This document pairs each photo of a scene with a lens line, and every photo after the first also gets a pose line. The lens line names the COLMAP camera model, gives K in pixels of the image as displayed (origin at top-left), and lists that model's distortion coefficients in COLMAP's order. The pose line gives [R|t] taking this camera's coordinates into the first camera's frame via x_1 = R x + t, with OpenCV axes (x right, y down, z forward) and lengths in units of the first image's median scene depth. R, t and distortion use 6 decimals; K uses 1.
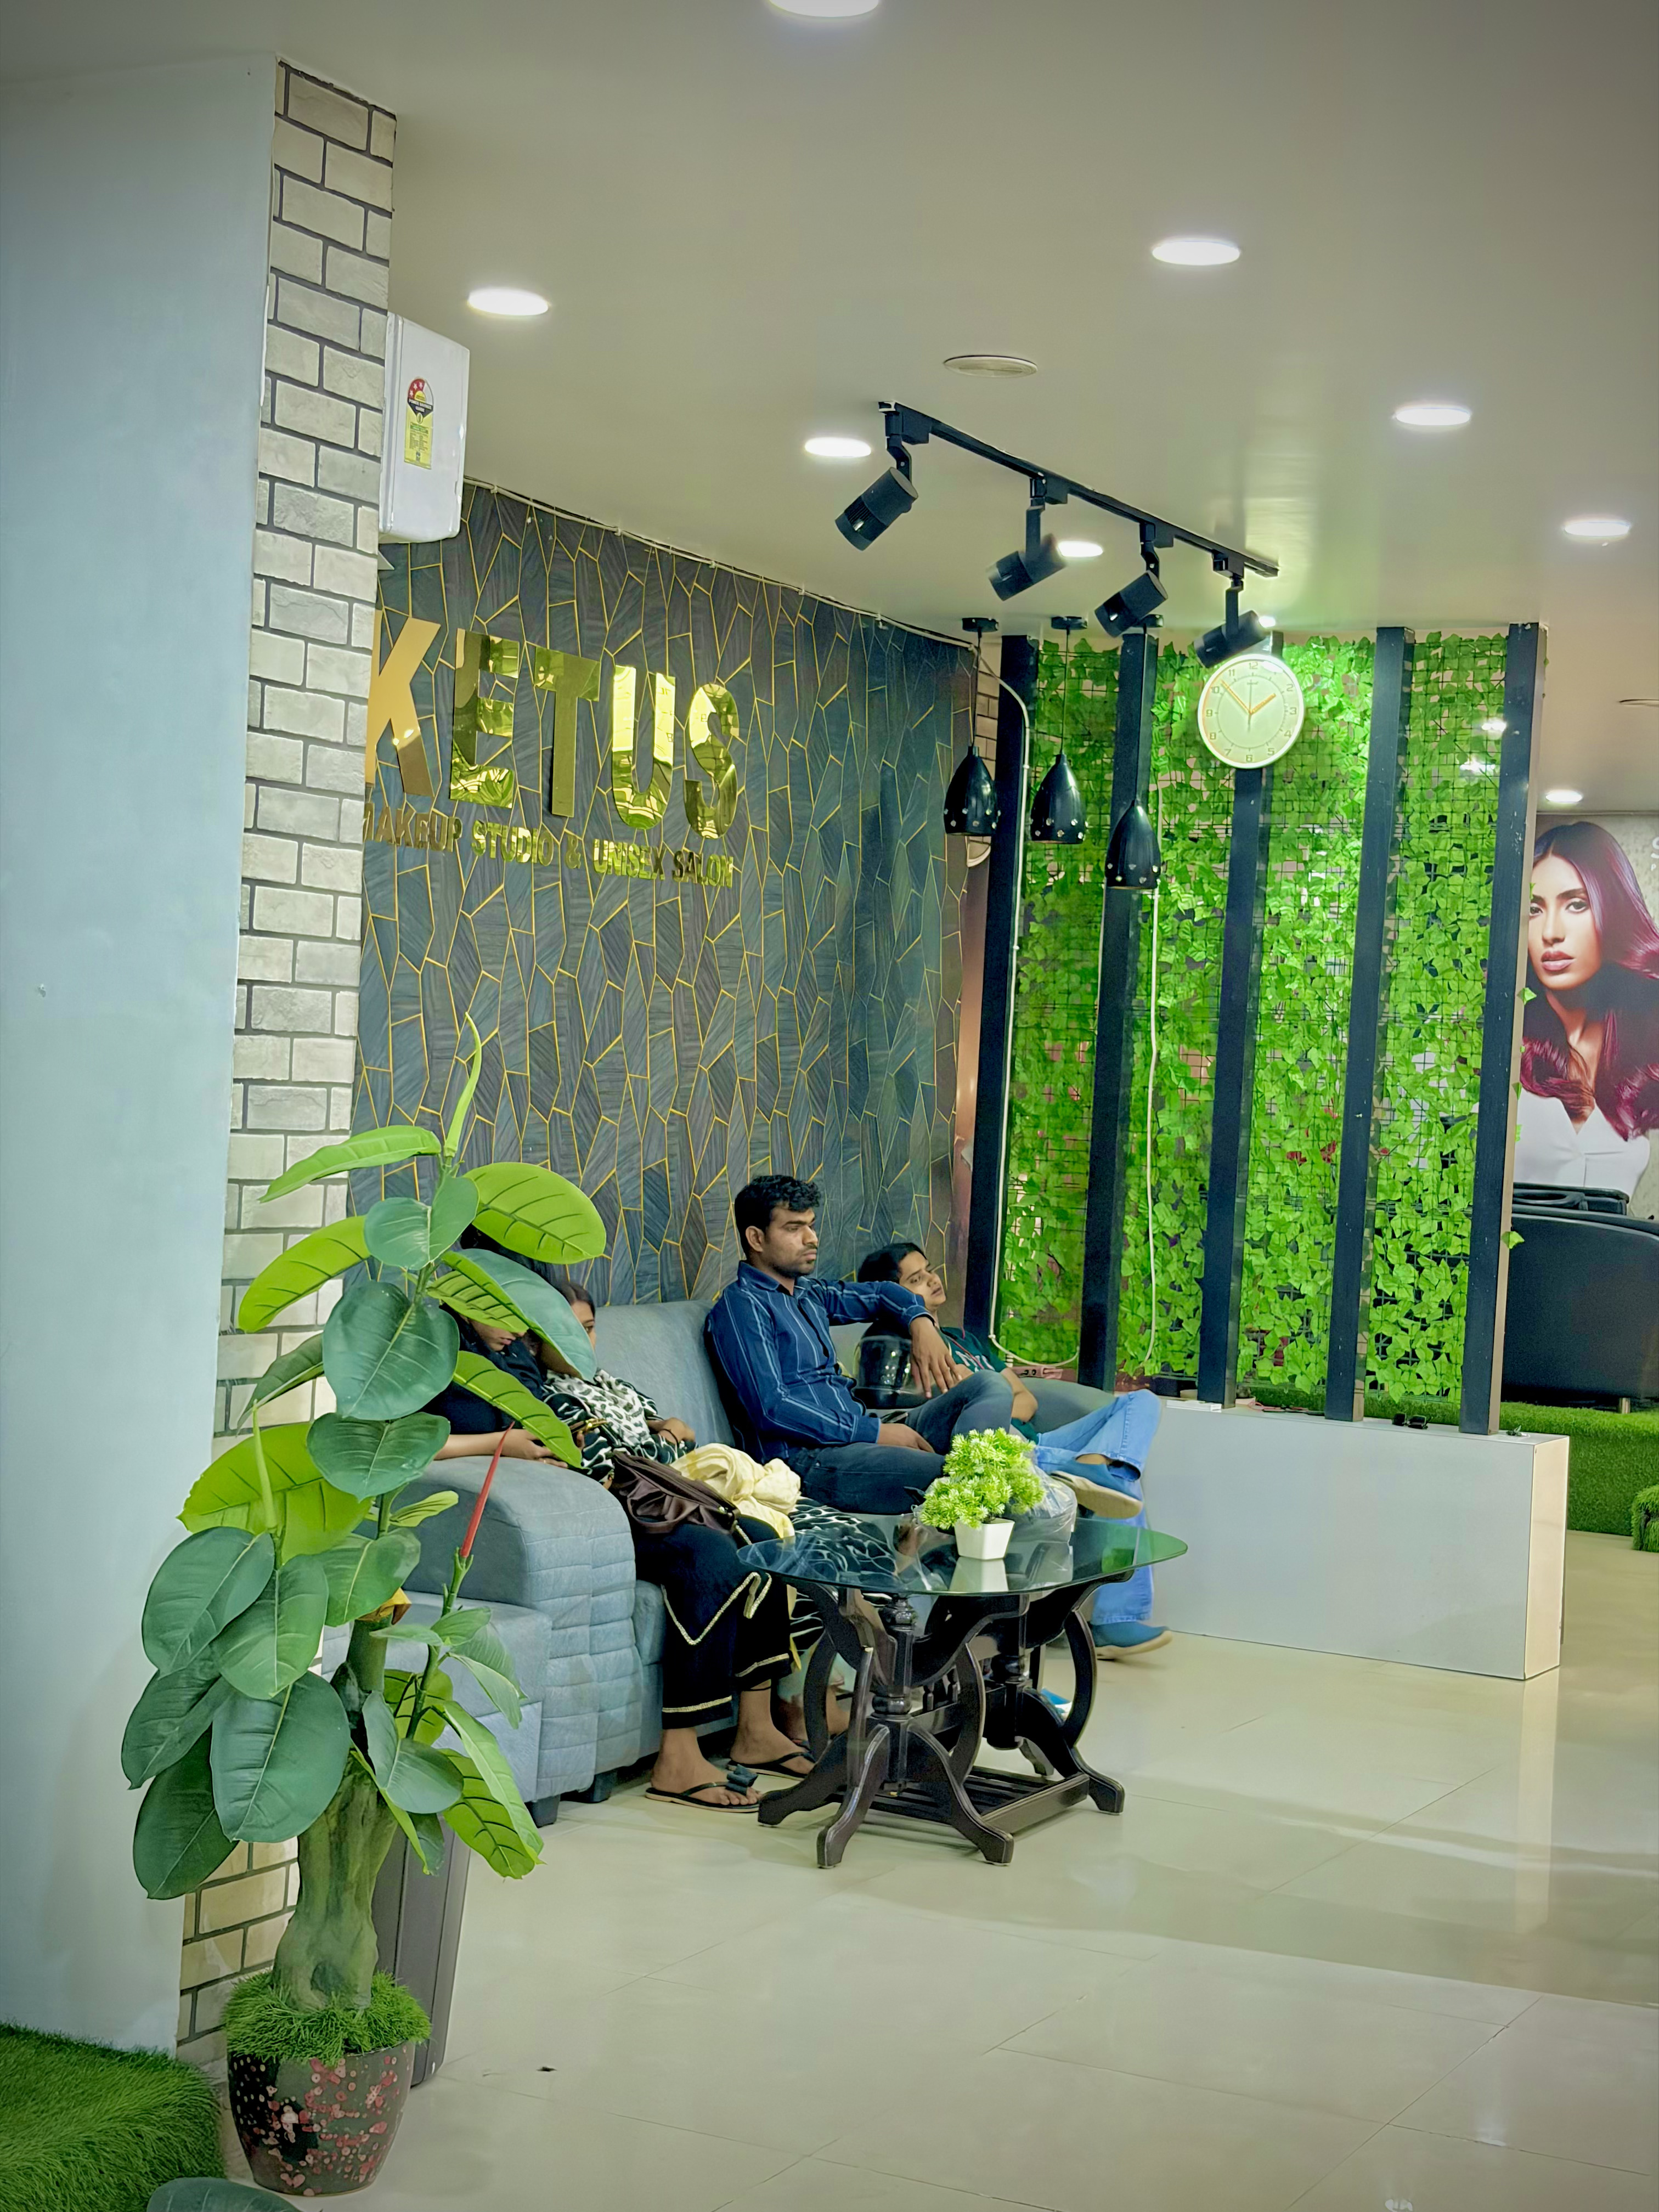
lens RADIAL K [[3298.2, 0, 829.5], [0, 3298.2, 1106.0], [0, 0, 1]] dist [0.170157, -0.031822]
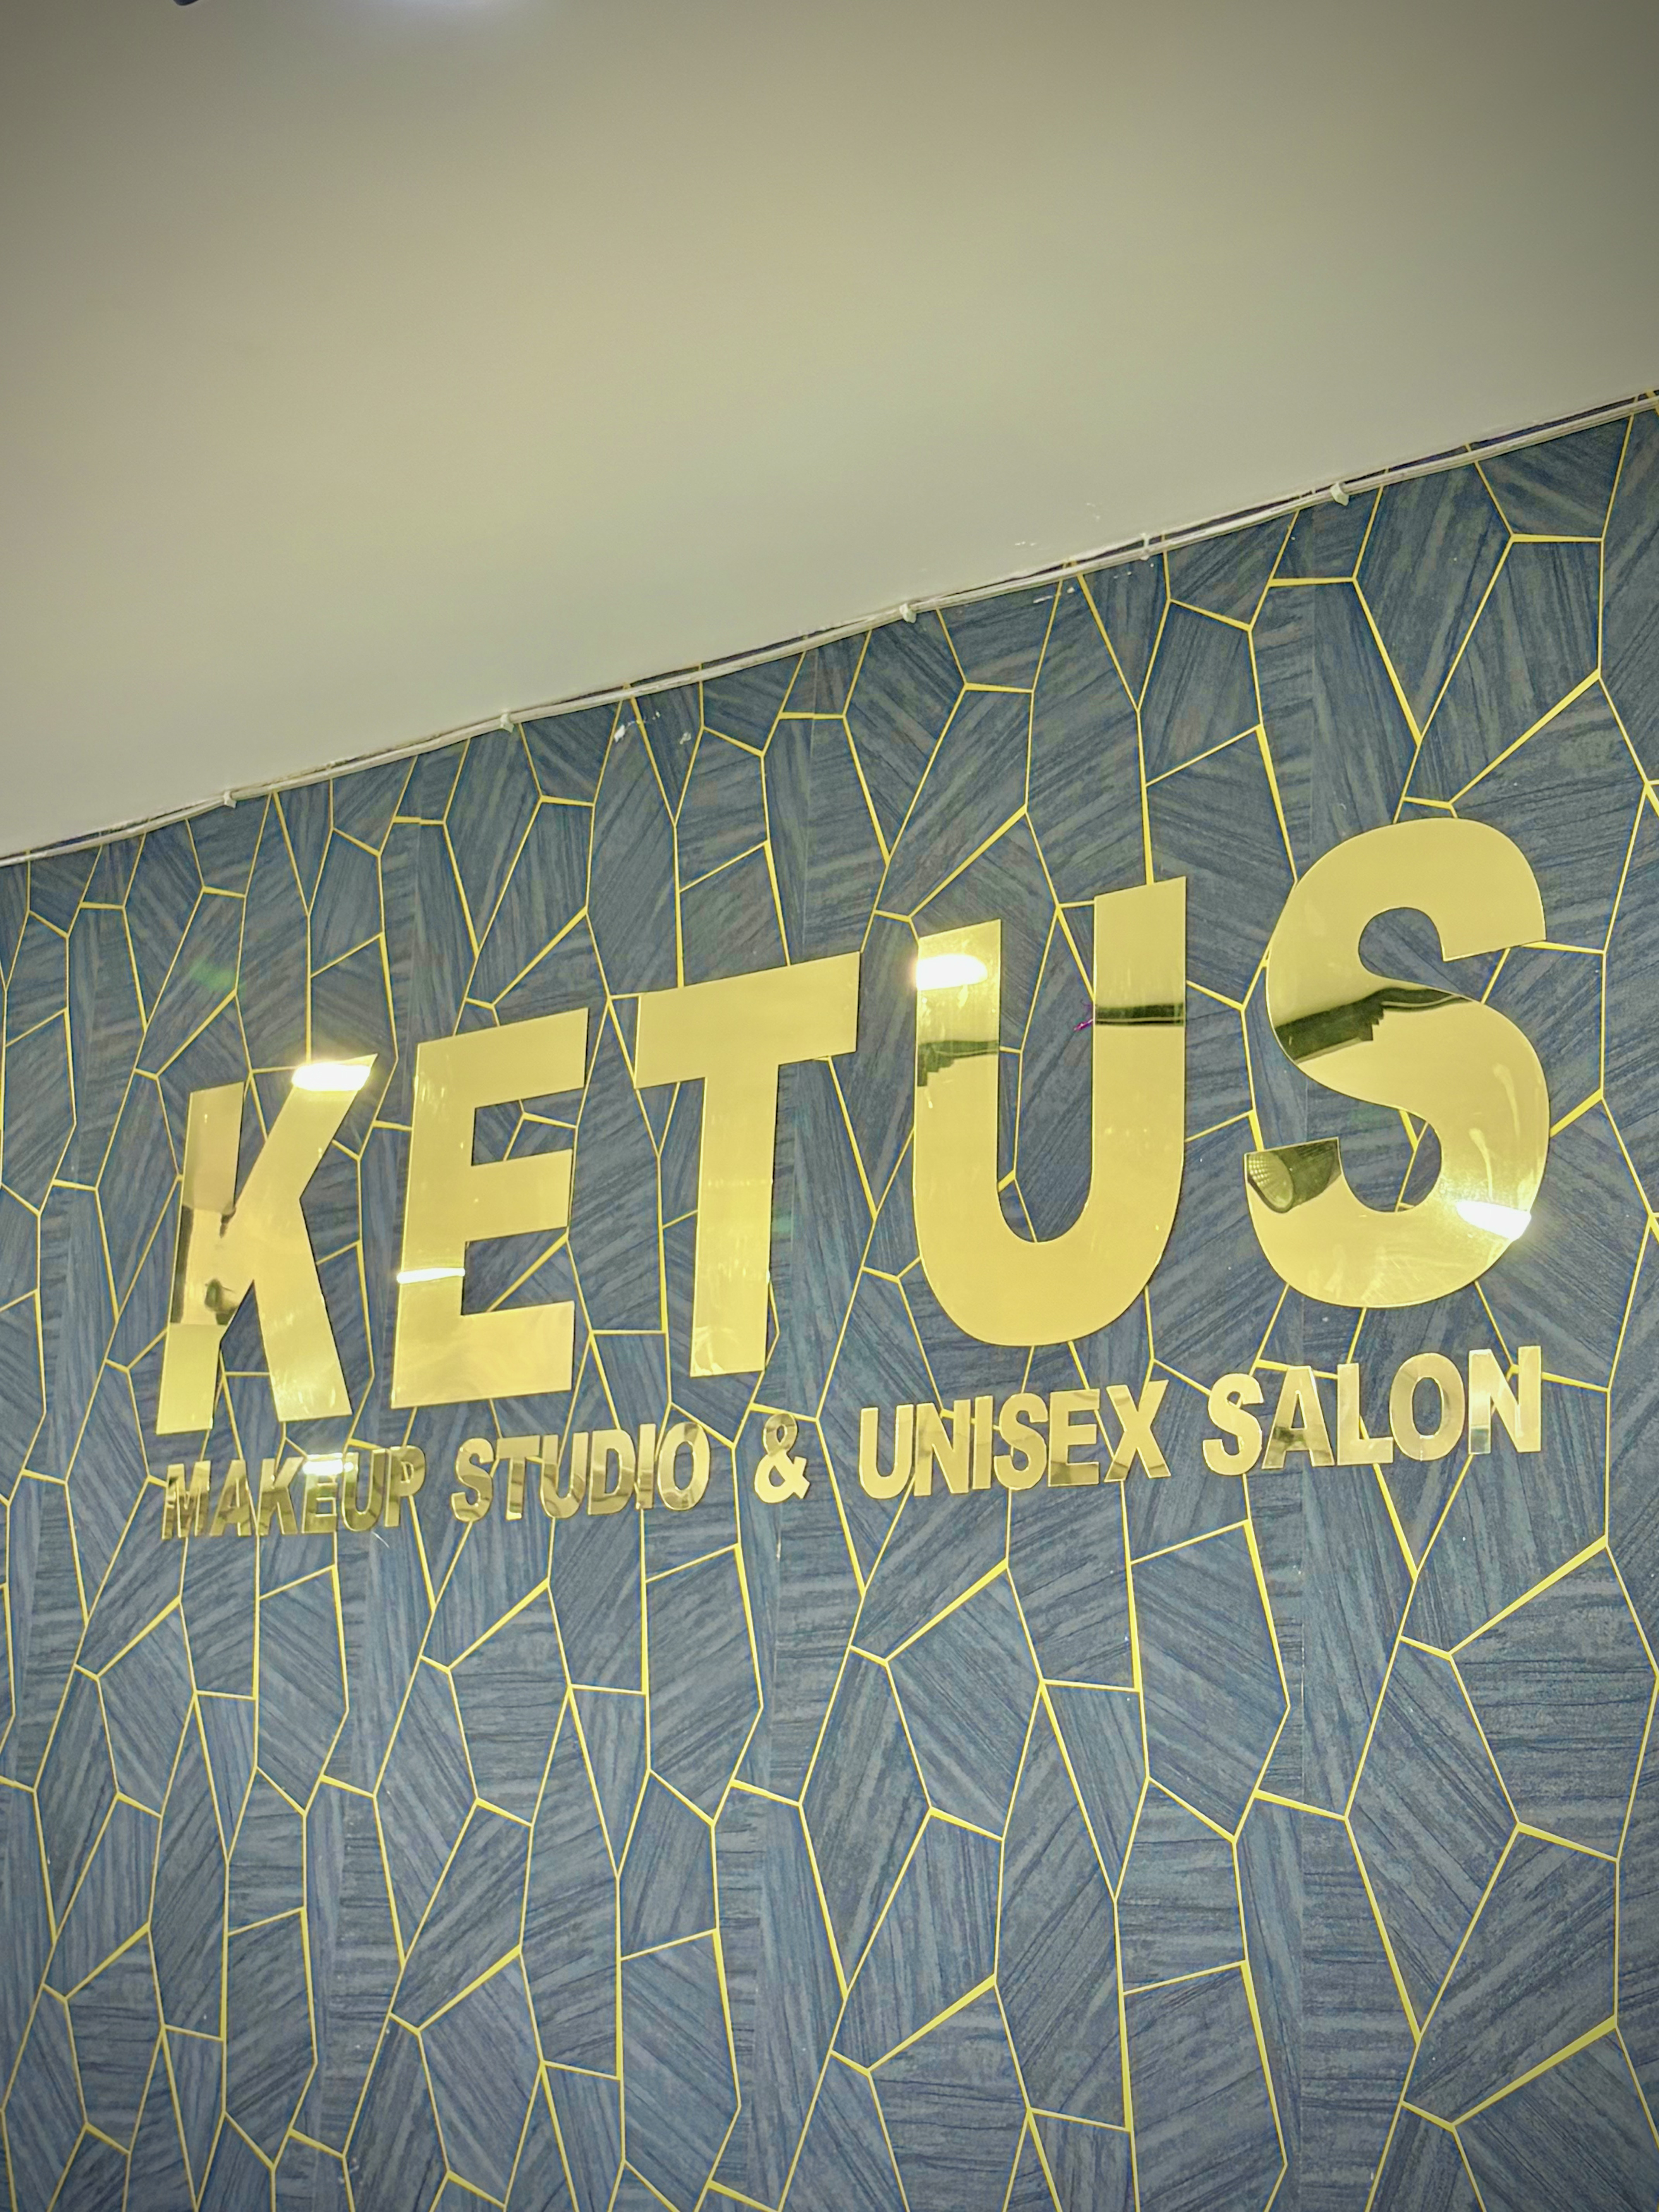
lens RADIAL K [[3239.8, 0, 829.5], [0, 3239.8, 1106.0], [0, 0, 1]] dist [0.035647, 0.052299]
pose [[-0.221836, -0.296996, -0.928753, 0.270384], [-0.077592, 0.954841, -0.286805, -0.010457], [0.971992, 0.008440, -0.234863, 1.080866]]
